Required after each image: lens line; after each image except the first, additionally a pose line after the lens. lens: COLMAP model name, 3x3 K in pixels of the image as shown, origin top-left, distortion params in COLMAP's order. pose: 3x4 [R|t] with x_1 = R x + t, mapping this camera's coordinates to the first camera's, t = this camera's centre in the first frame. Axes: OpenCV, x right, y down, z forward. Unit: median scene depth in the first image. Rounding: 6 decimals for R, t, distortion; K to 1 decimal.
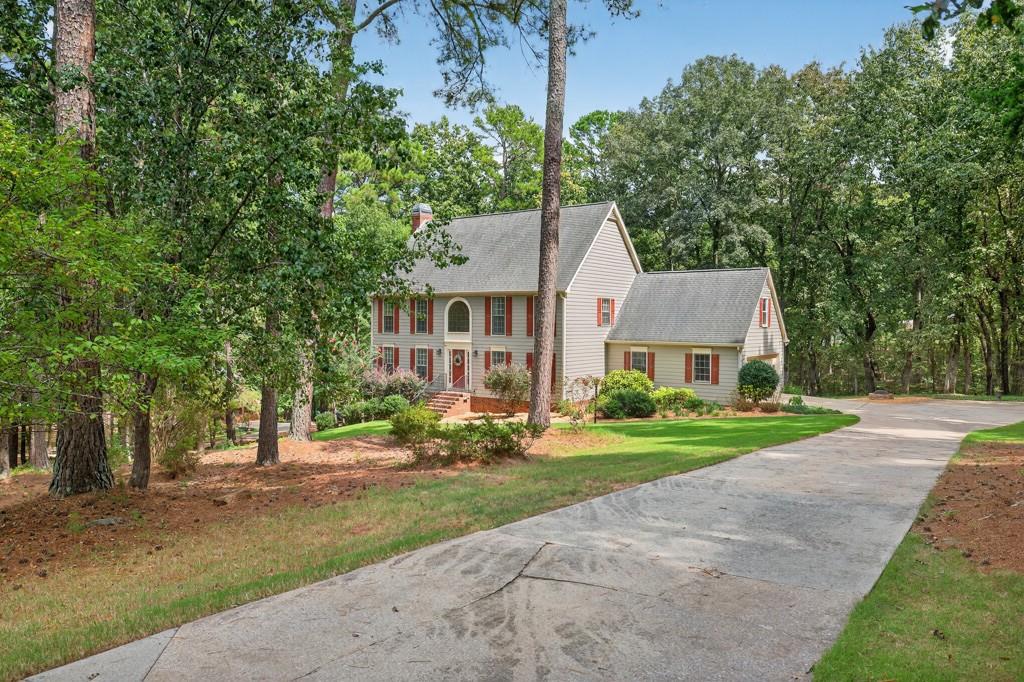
lens RADIAL K [[436.9, 0, 517.8], [0, 436.9, 336.9], [0, 0, 1]] dist [0.007646, -0.000871]
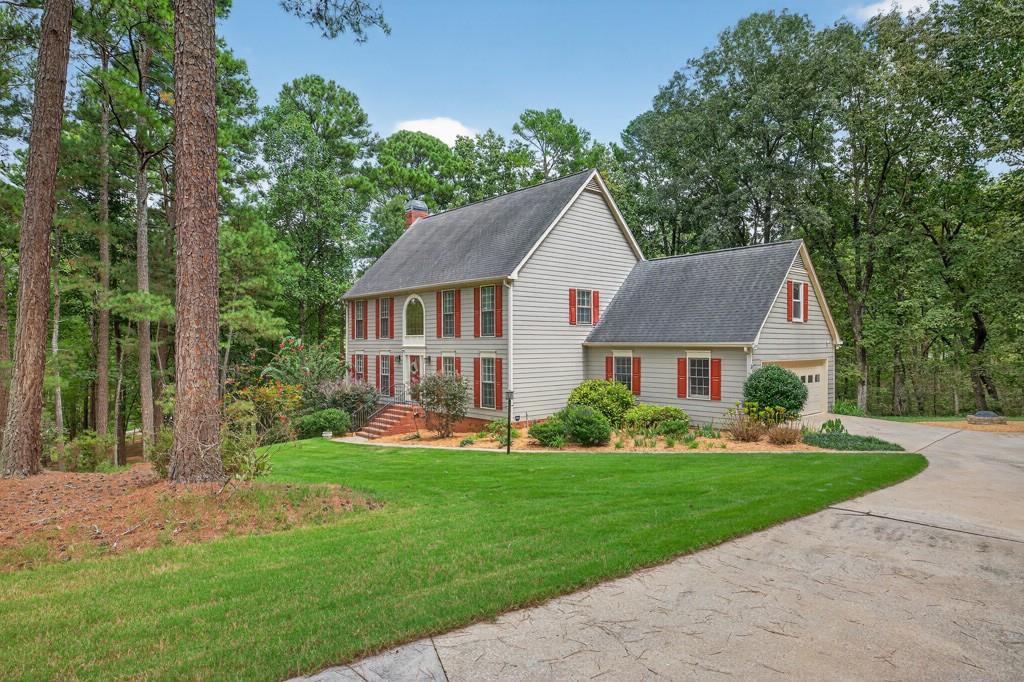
lens RADIAL K [[436.9, 0, 506.1], [0, 436.9, 345.3], [0, 0, 1]] dist [0.007646, -0.000871]
pose [[0.989305, -0.006955, -0.145696, 0.179149], [0.005914, 0.999954, -0.007573, 0.017916], [0.145742, 0.006630, 0.989300, 0.196796]]
